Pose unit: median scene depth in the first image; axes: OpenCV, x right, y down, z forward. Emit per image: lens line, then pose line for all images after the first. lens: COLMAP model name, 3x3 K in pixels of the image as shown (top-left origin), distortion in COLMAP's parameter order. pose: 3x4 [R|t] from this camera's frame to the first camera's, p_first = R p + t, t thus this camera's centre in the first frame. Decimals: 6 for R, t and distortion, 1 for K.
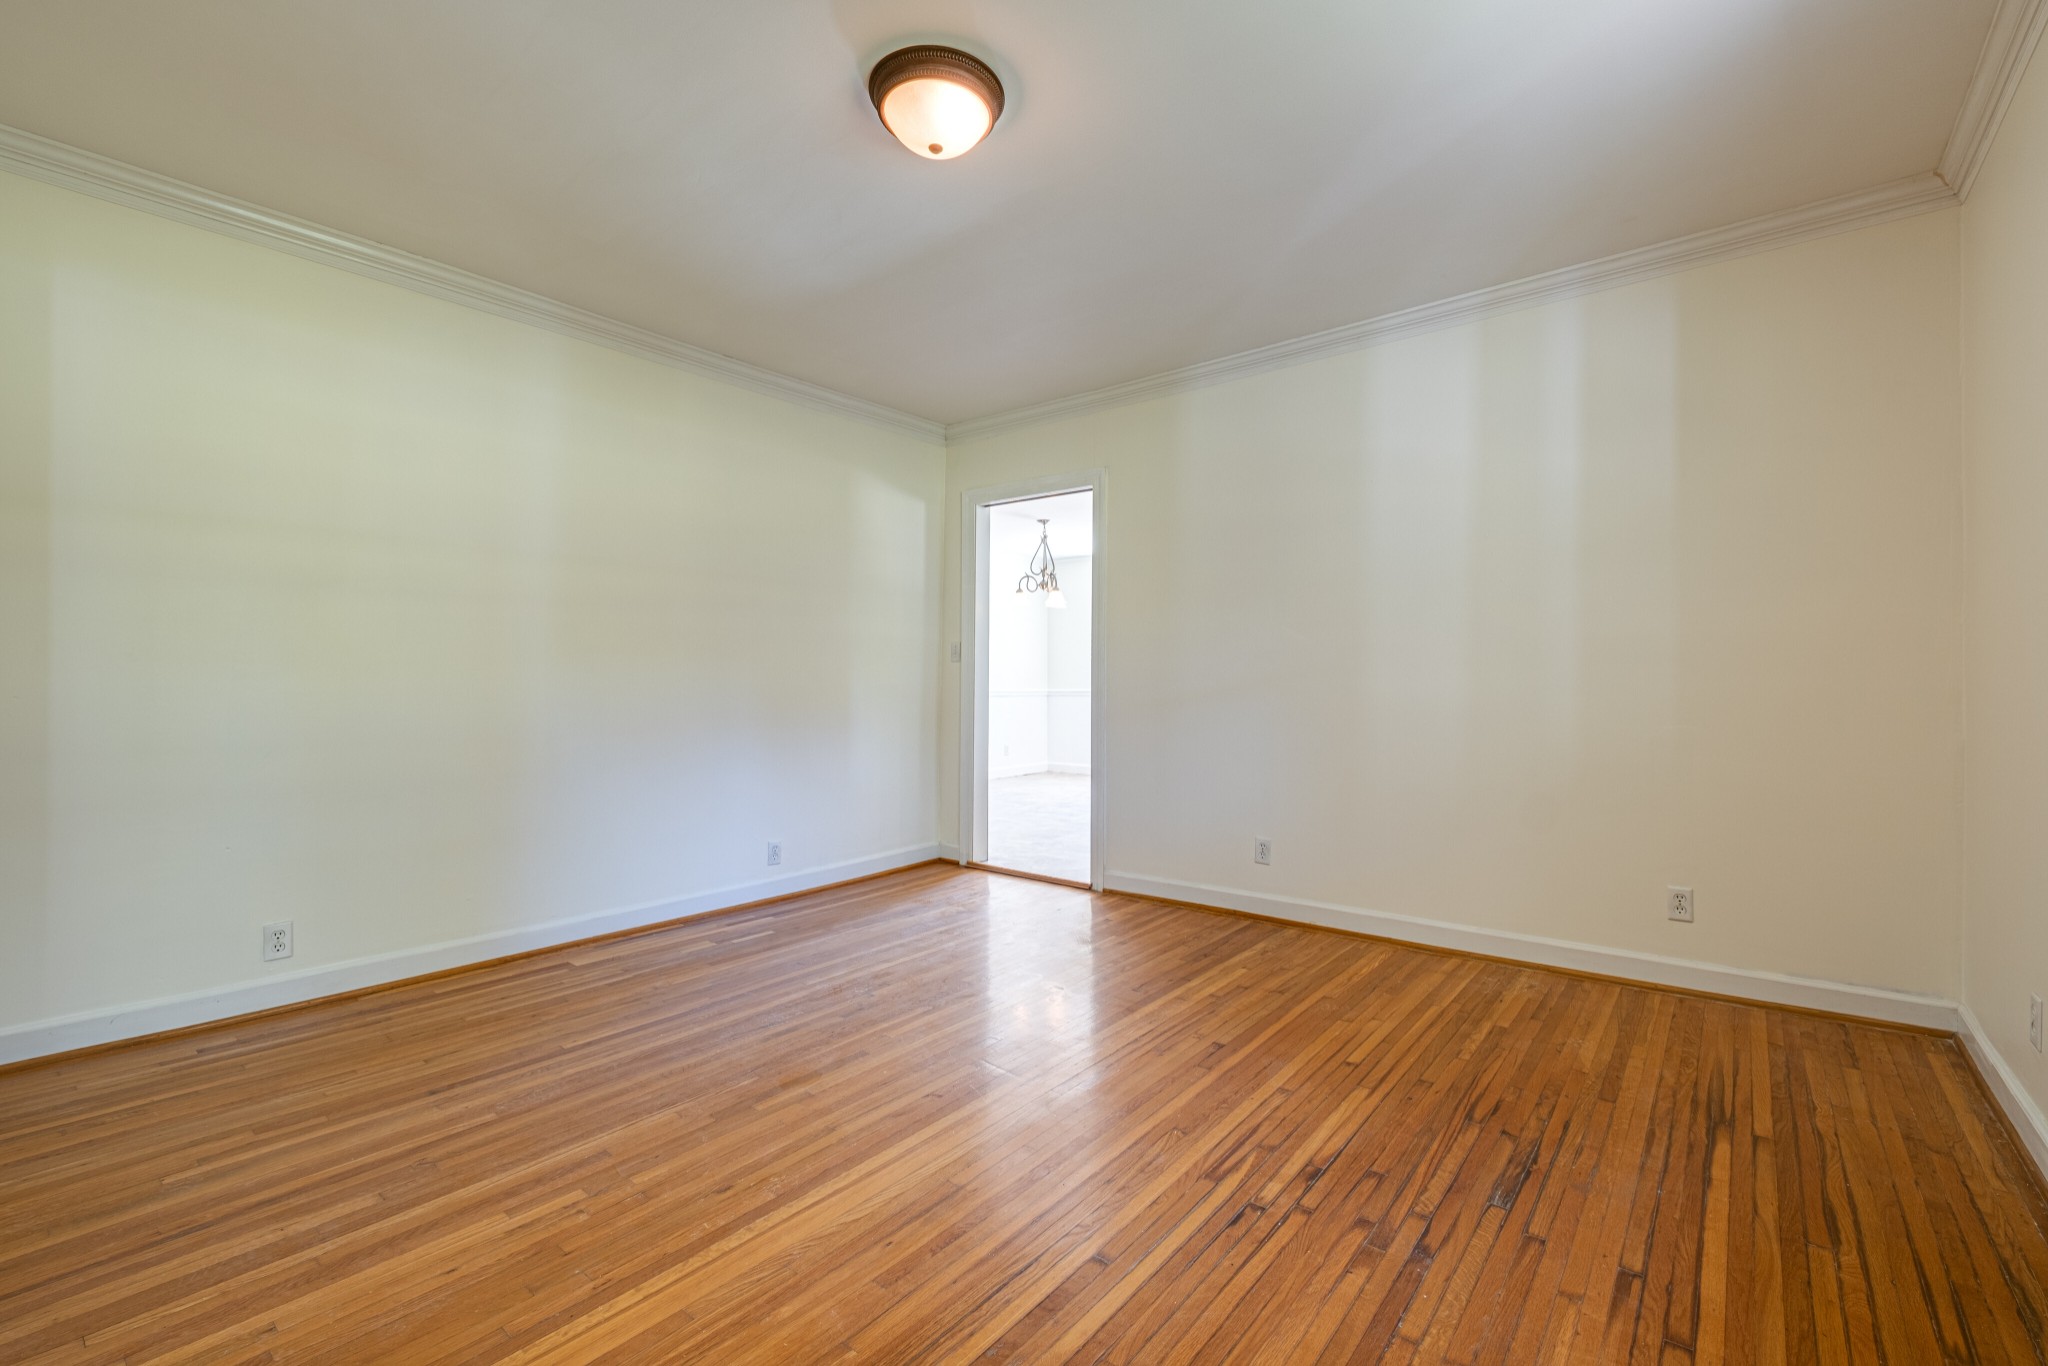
lens RADIAL K [[890.4, 0, 1030.0], [0, 890.4, 670.5], [0, 0, 1]] dist [0.010371, -0.007360]
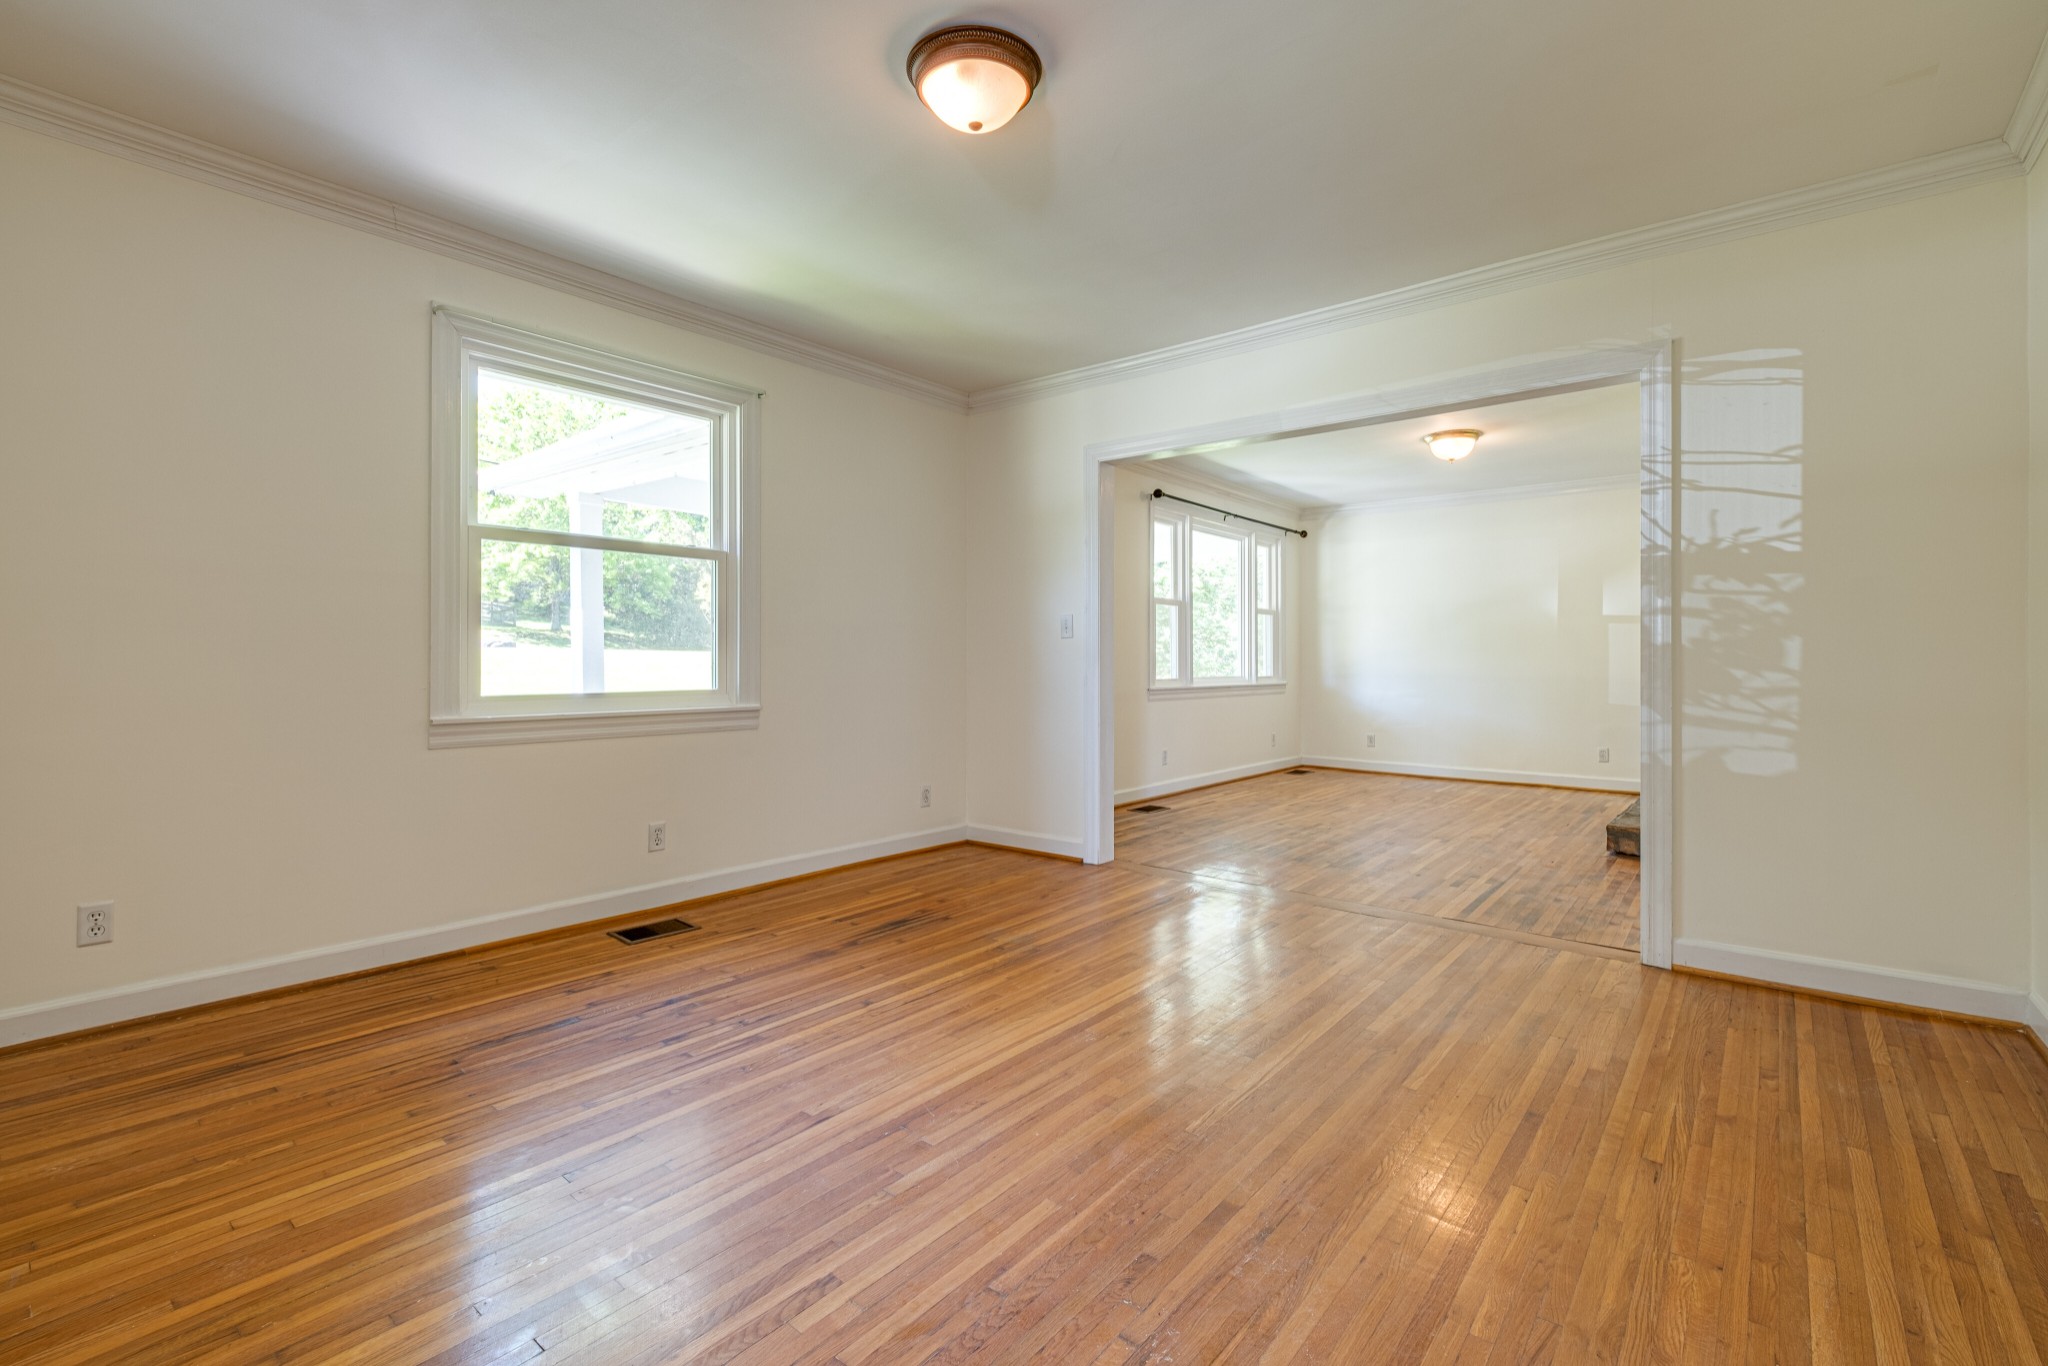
lens RADIAL K [[890.4, 0, 1030.0], [0, 890.4, 670.5], [0, 0, 1]] dist [0.010371, -0.007360]
pose [[-0.999928, -0.002376, 0.011764, -0.190095], [-0.002368, 0.999997, 0.000679, 0.030107], [-0.011766, 0.000651, -0.999931, 2.095408]]
